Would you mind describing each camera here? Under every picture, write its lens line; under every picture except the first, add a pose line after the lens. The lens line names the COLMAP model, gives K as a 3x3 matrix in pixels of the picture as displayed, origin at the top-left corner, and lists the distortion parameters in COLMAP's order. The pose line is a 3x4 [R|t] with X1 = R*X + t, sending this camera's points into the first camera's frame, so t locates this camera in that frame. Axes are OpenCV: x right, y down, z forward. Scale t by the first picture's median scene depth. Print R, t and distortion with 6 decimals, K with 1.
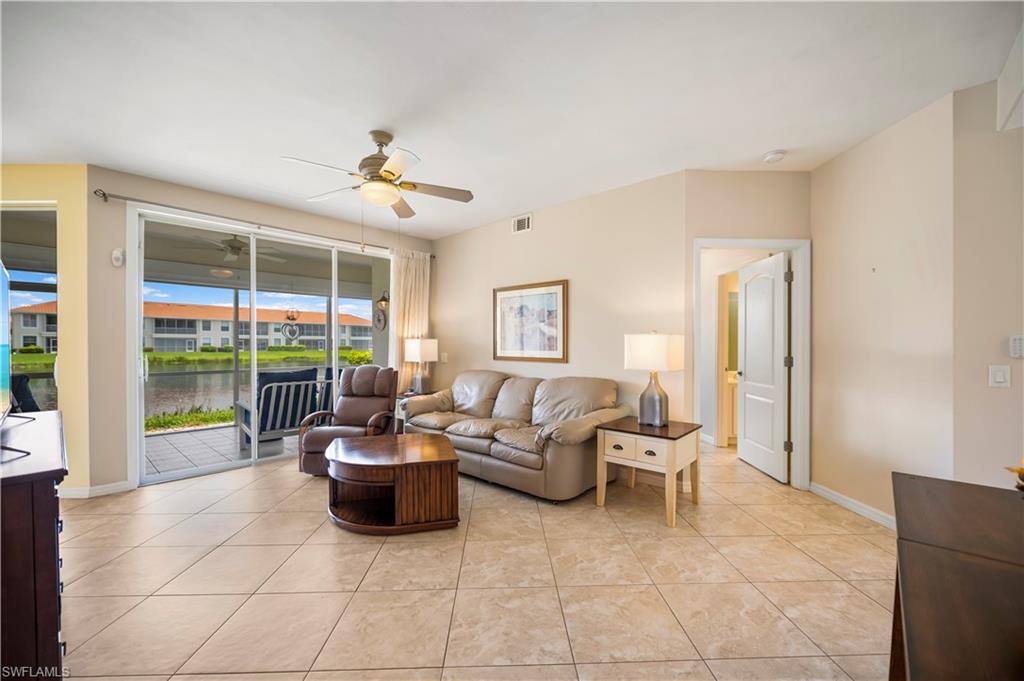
lens RADIAL K [[417.5, 0, 506.8], [0, 417.5, 344.8], [0, 0, 1]] dist [-0.006993, -0.000526]
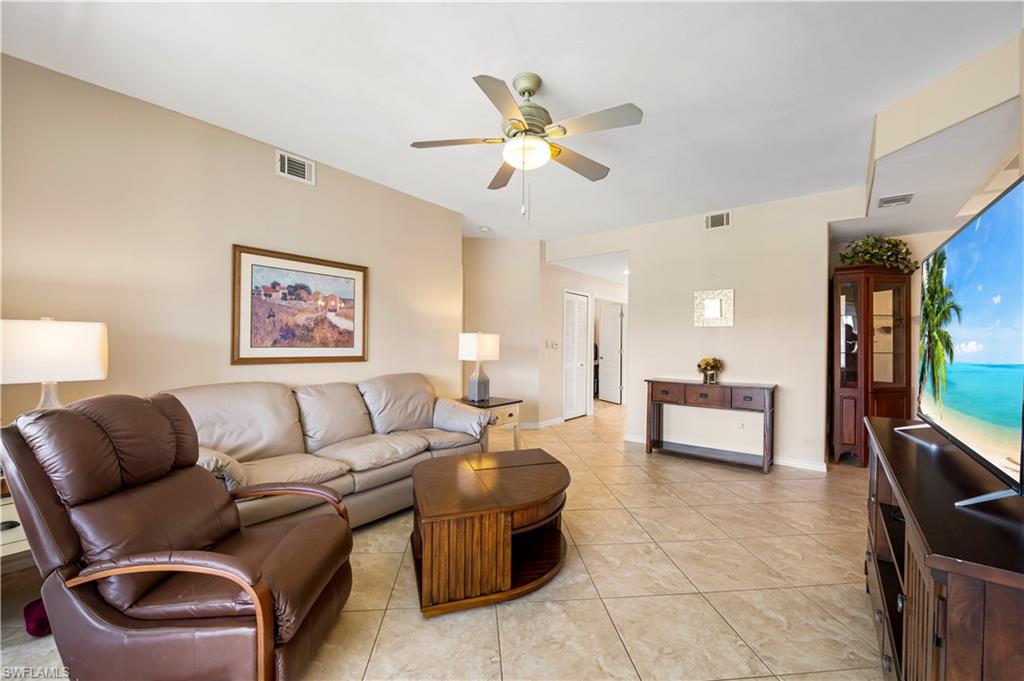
lens RADIAL K [[417.5, 0, 521.1], [0, 417.5, 346.6], [0, 0, 1]] dist [-0.006993, -0.000526]
pose [[-0.106975, -0.003017, 0.994257, -0.763572], [-0.003104, 0.999992, 0.002700, 0.008930], [-0.994257, -0.002797, -0.106983, 0.759575]]
